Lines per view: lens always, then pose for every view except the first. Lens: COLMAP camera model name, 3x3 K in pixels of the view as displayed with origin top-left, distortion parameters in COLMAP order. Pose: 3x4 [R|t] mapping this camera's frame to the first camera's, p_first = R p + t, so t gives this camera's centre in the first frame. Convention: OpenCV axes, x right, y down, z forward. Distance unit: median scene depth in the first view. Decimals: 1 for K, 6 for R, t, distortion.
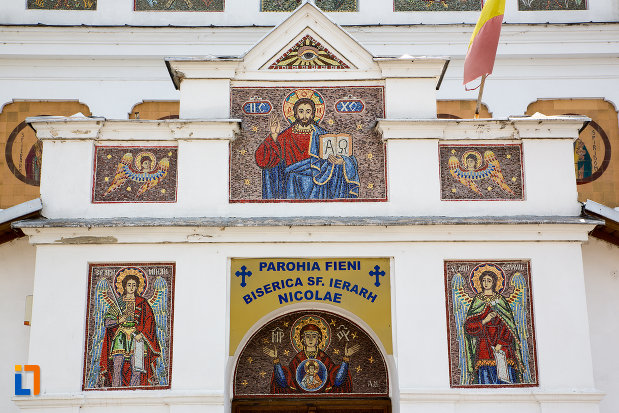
lens RADIAL K [[797.0, 0, 312.8], [0, 797.0, 213.2], [0, 0, 1]] dist [0.087605, 0.000000]
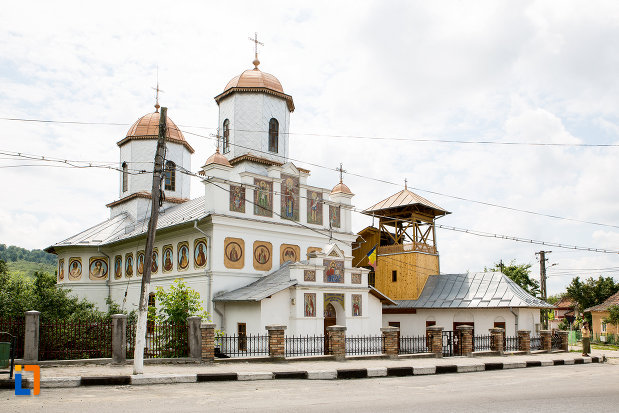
lens RADIAL K [[491.5, 0, 303.9], [0, 491.5, 280.7], [0, 0, 1]] dist [-0.003903, 0.001847]
pose [[0.745550, 0.041410, 0.665162, -2.323802], [-0.143310, 0.984681, 0.099328, -0.323539], [-0.650859, -0.169379, 0.740063, -1.283619]]
